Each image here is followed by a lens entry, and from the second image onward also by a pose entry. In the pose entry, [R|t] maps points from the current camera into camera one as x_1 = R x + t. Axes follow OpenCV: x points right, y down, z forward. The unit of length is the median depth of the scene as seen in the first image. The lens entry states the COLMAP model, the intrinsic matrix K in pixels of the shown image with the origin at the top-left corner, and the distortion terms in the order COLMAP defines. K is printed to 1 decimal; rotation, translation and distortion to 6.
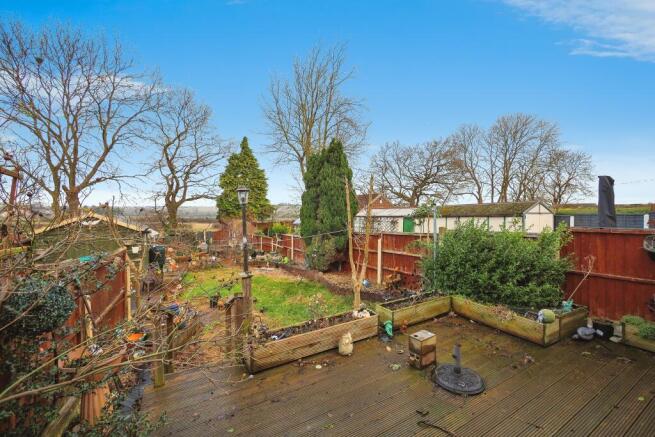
lens RADIAL K [[276.6, 0, 334.4], [0, 276.6, 216.3], [0, 0, 1]] dist [-0.012235, 0.000265]
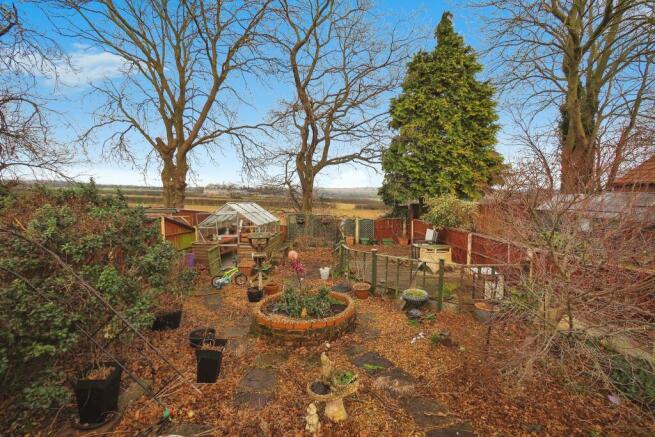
lens RADIAL K [[276.6, 0, 327.7], [0, 276.6, 217.9], [0, 0, 1]] dist [-0.012235, 0.000265]
pose [[0.872647, 0.043986, -0.486366, -0.261153], [-0.022195, 0.998479, 0.050476, 0.027448], [0.487846, -0.033253, 0.872296, 0.508671]]
